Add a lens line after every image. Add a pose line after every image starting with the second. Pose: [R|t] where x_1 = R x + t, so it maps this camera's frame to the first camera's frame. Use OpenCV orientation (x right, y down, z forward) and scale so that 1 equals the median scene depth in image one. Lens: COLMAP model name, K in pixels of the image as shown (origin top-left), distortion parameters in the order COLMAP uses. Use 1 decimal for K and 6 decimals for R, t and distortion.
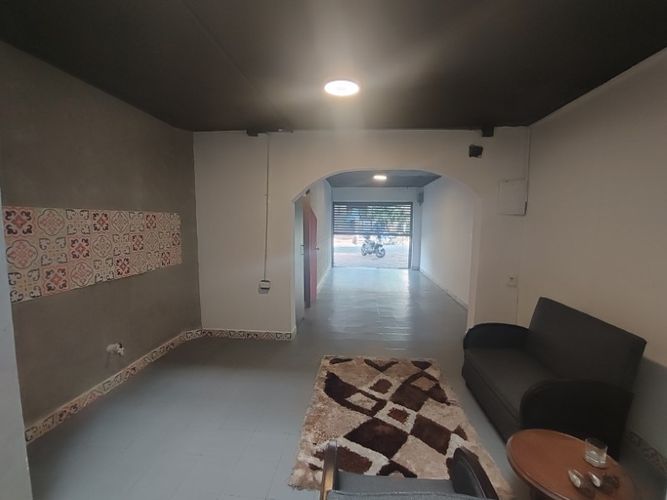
lens RADIAL K [[301.8, 0, 335.5], [0, 301.8, 250.2], [0, 0, 1]] dist [-0.018964, 0.006299]
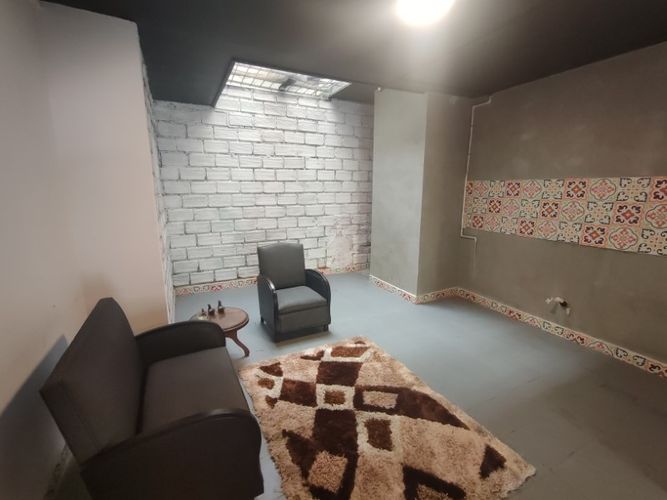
lens RADIAL K [[301.8, 0, 335.5], [0, 301.8, 250.2], [0, 0, 1]] dist [-0.018964, 0.006299]
pose [[-0.844944, 0.102140, -0.525011, 0.545403], [-0.056675, 0.958972, 0.277779, -0.125632], [0.531843, 0.264463, -0.804489, 1.367624]]
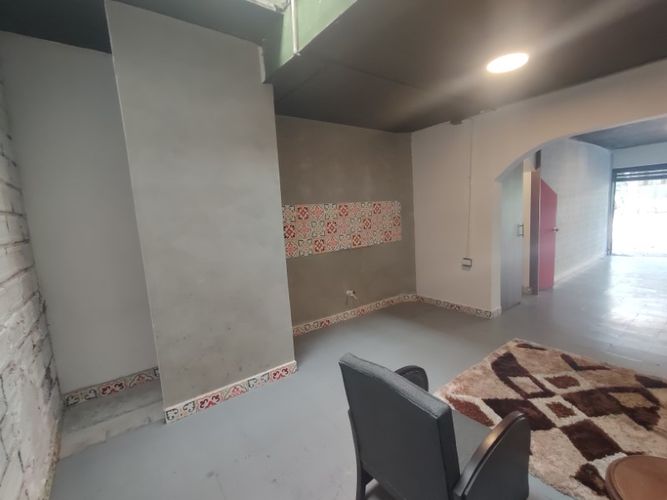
lens RADIAL K [[301.8, 0, 335.5], [0, 301.8, 250.2], [0, 0, 1]] dist [-0.018964, 0.006299]
pose [[0.665620, 0.049886, -0.744622, 0.339957], [-0.008198, 0.998192, 0.059545, 0.016282], [0.746246, -0.033530, 0.664825, -0.076486]]
